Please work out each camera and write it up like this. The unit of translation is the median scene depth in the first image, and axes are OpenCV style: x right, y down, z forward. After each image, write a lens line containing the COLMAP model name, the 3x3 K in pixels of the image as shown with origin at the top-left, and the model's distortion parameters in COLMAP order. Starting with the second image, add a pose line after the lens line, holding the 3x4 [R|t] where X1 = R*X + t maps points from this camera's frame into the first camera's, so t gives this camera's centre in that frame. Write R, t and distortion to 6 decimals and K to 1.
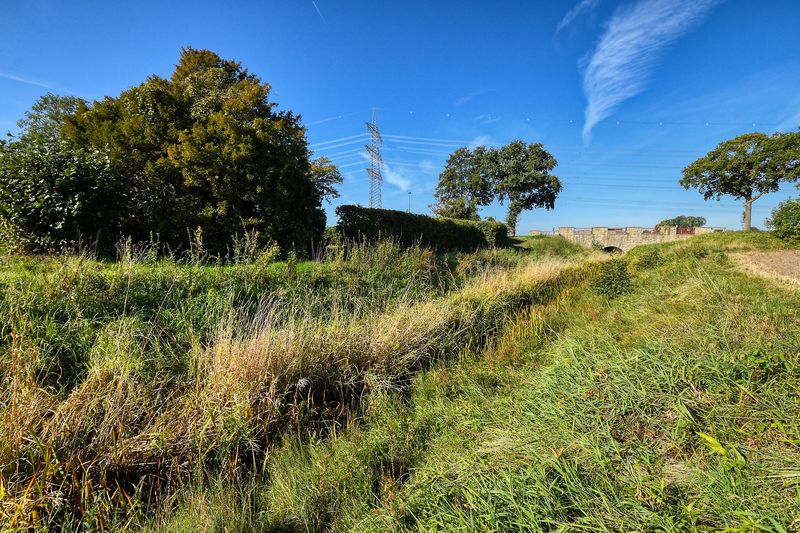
lens RADIAL K [[346.1, 0, 397.5], [0, 346.1, 265.0], [0, 0, 1]] dist [-0.007880, -0.000377]
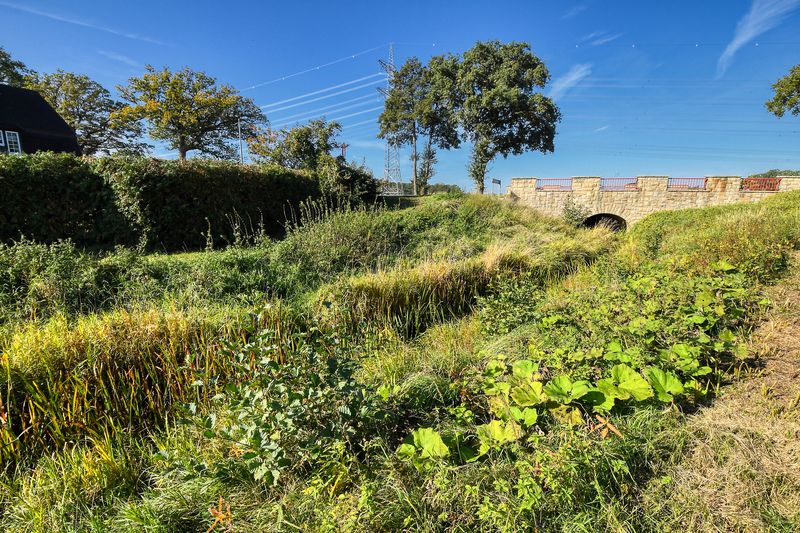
lens RADIAL K [[346.1, 0, 402.4], [0, 346.1, 268.5], [0, 0, 1]] dist [-0.007880, -0.000377]
pose [[0.992962, 0.021821, -0.116409, 0.274302], [-0.006376, 0.991304, 0.131434, -0.028285], [0.118265, -0.129767, 0.984466, 0.309505]]
